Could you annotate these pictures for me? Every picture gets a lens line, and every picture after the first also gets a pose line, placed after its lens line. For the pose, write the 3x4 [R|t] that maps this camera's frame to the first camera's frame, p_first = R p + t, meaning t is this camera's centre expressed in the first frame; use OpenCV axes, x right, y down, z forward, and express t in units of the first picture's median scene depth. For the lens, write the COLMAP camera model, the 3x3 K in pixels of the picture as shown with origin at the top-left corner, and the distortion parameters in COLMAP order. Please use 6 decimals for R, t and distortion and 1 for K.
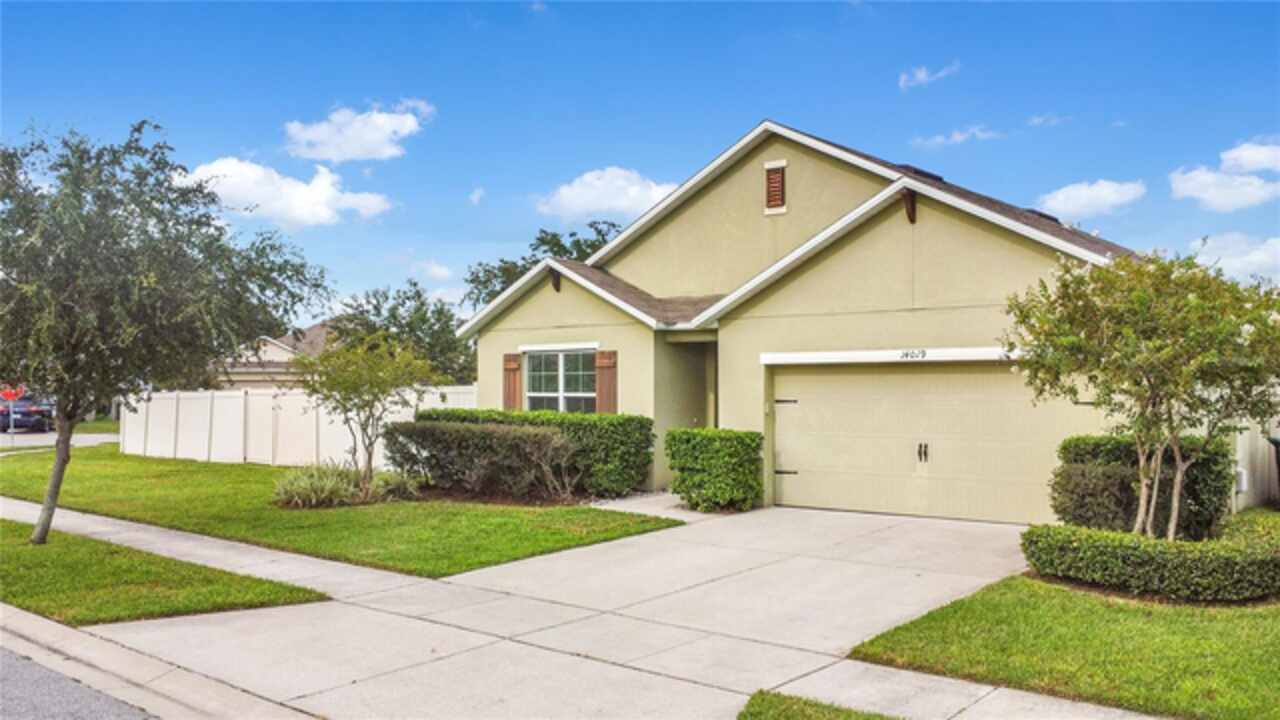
lens RADIAL K [[1053.6, 0, 640.0], [0, 1053.6, 360.0], [0, 0, 1]] dist [-0.002074, -0.000523]
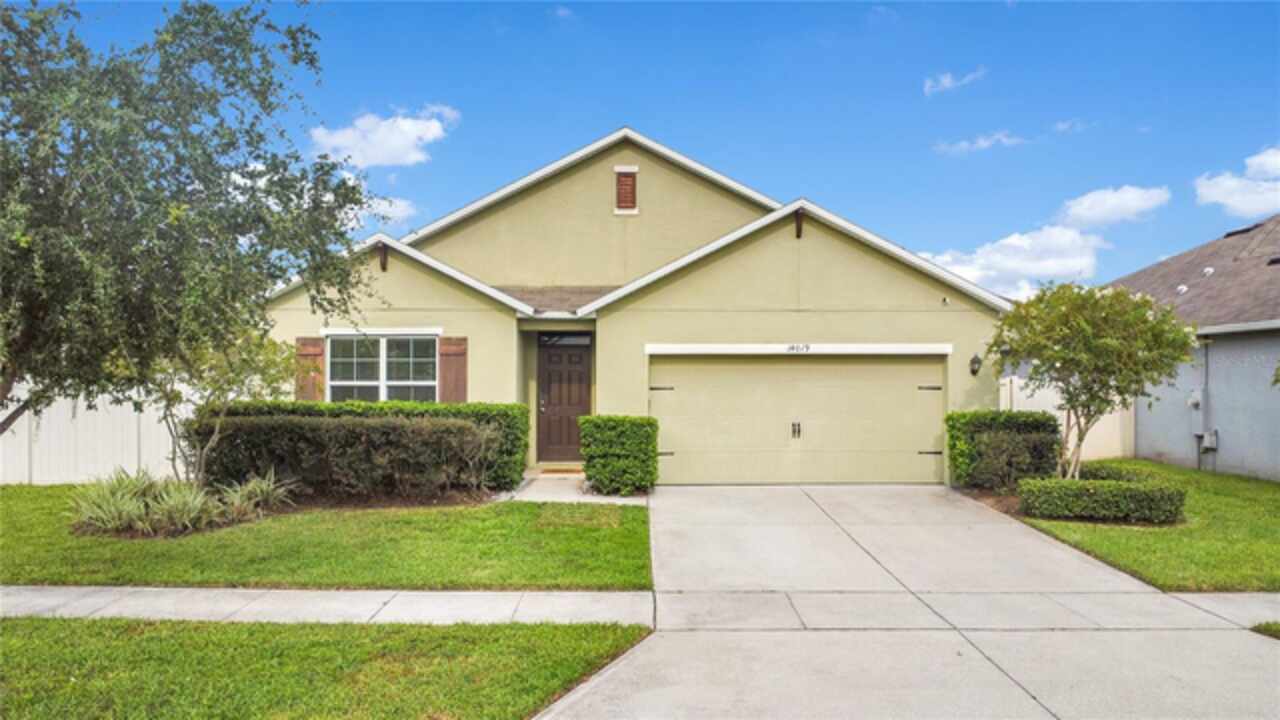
lens RADIAL K [[903.0, 0, 640.0], [0, 903.0, 360.0], [0, 0, 1]] dist [-0.007953, -0.001991]
pose [[0.768829, 0.014192, 0.639297, -0.450001], [-0.017462, 0.999847, -0.001196, 0.010713], [-0.639216, -0.010244, 0.768959, 0.281140]]
